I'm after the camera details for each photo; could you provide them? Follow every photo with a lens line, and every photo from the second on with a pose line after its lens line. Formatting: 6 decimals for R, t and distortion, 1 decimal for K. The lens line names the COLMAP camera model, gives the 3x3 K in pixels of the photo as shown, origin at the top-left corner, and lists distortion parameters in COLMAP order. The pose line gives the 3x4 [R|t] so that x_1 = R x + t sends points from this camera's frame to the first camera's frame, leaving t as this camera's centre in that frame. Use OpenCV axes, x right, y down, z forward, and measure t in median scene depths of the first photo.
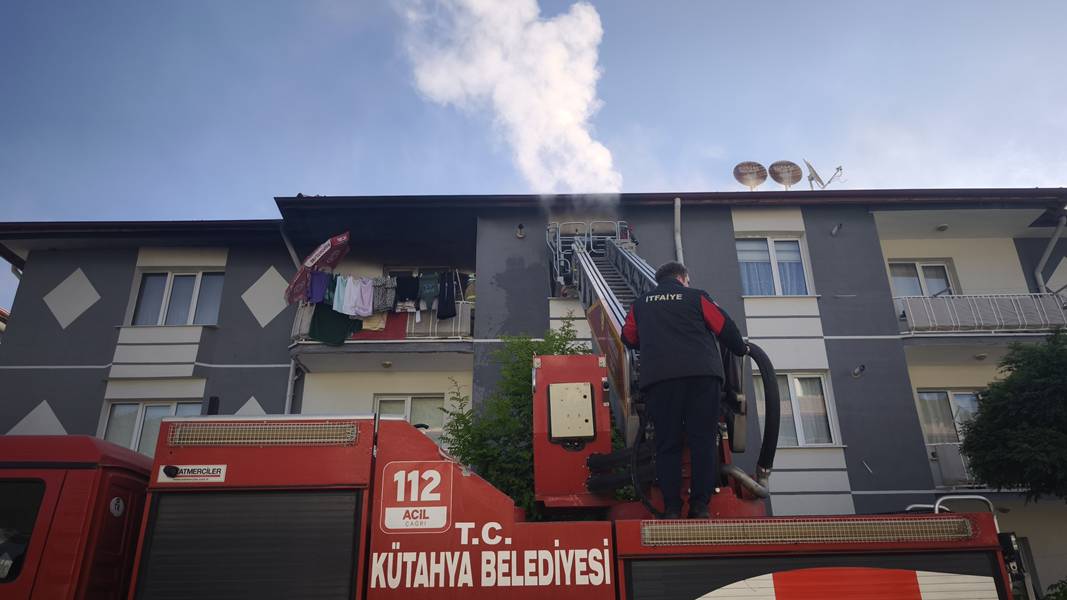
lens RADIAL K [[719.9, 0, 533.1], [0, 719.9, 299.1], [0, 0, 1]] dist [0.007623, 0.000458]
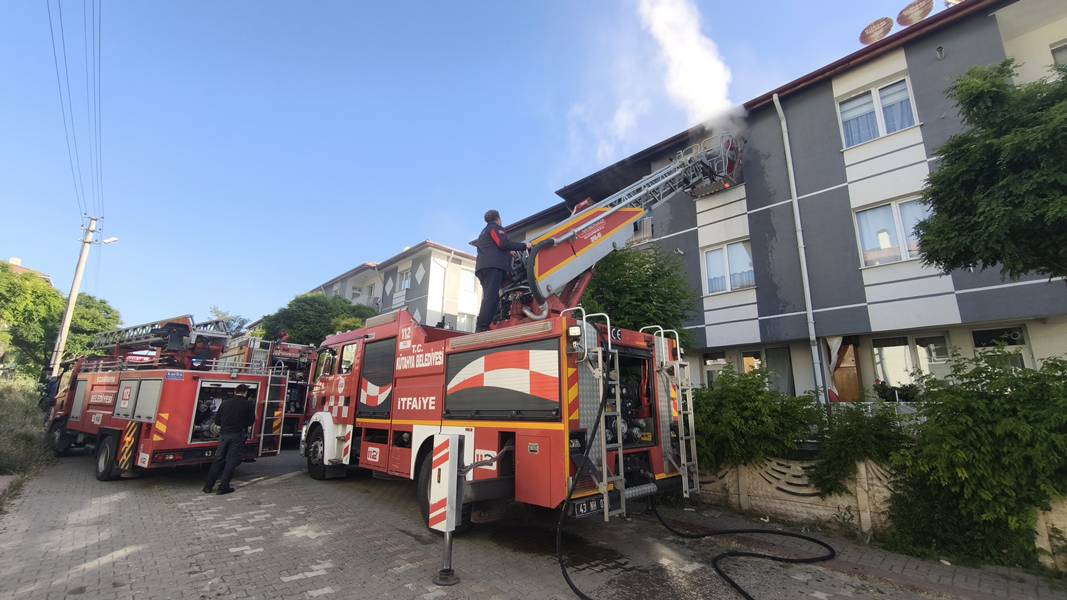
lens RADIAL K [[435.1, 0, 534.0], [0, 435.1, 303.3], [0, 0, 1]] dist [-0.002506, -0.000158]
pose [[0.700238, -0.146818, -0.698650, 1.346731], [0.272245, 0.959589, 0.071211, 0.169730], [0.659962, -0.240068, 0.711911, 0.194581]]
